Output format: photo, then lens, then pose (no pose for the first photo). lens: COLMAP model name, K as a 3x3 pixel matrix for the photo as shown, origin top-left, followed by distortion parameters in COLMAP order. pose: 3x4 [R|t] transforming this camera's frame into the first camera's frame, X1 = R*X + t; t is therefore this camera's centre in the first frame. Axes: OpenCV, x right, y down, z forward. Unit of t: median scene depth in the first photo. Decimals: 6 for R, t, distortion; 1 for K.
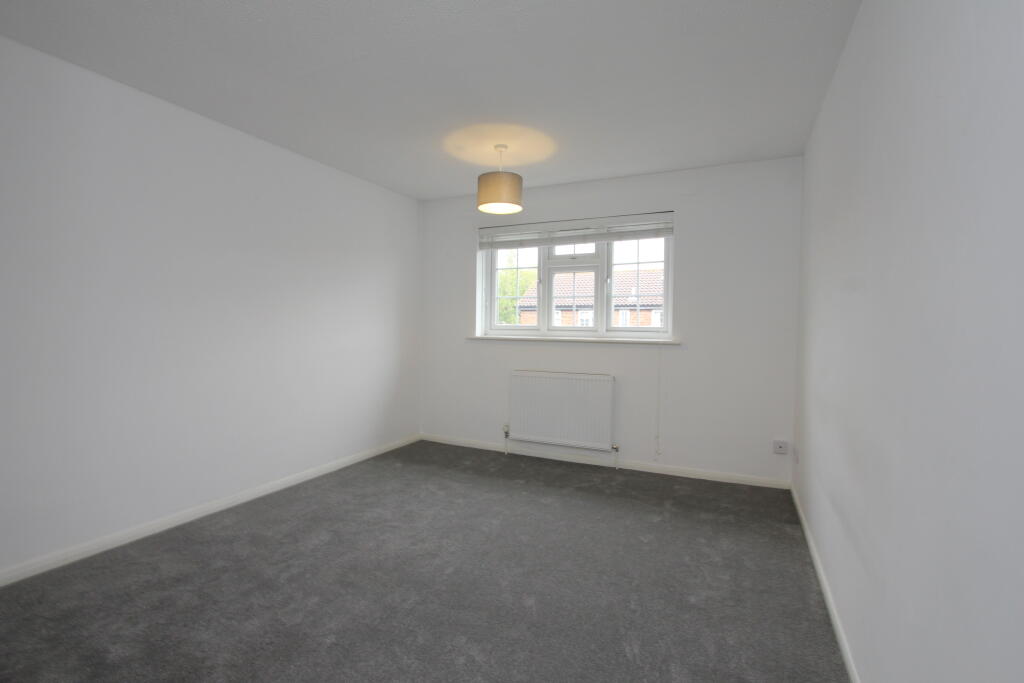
lens RADIAL K [[478.5, 0, 512.0], [0, 478.5, 341.5], [0, 0, 1]] dist [-0.010759, 0.000116]
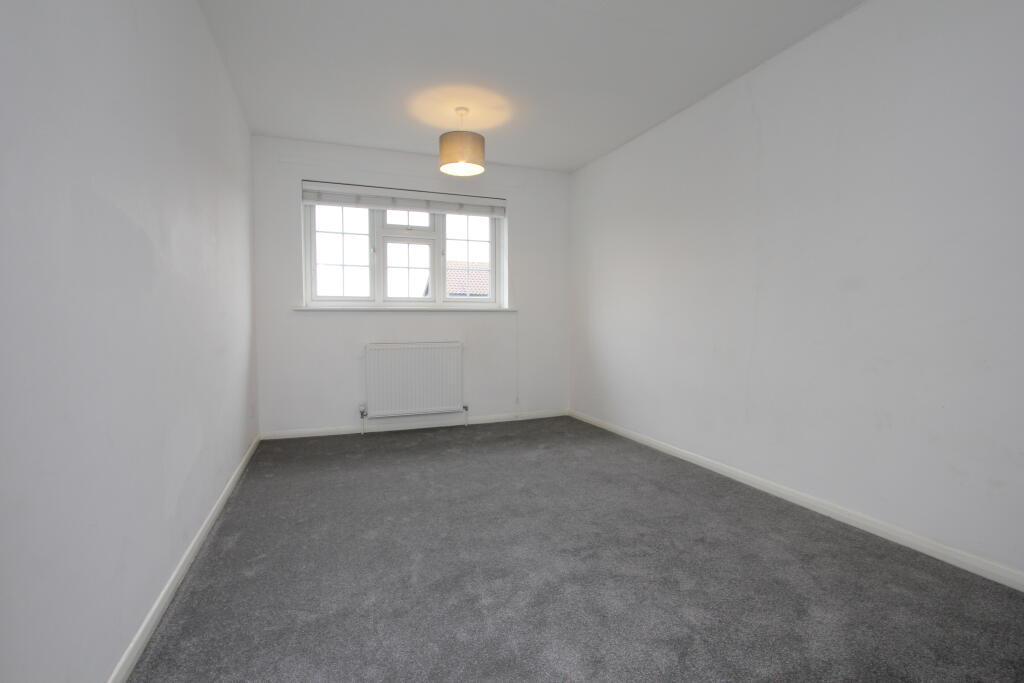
lens RADIAL K [[454.1, 0, 512.0], [0, 454.1, 341.5], [0, 0, 1]] dist [0.000313, 0.000032]
pose [[0.720217, -0.073761, 0.689817, -0.397875], [0.024664, 0.996425, 0.080796, -0.009828], [-0.693311, -0.041177, 0.719461, 0.169812]]
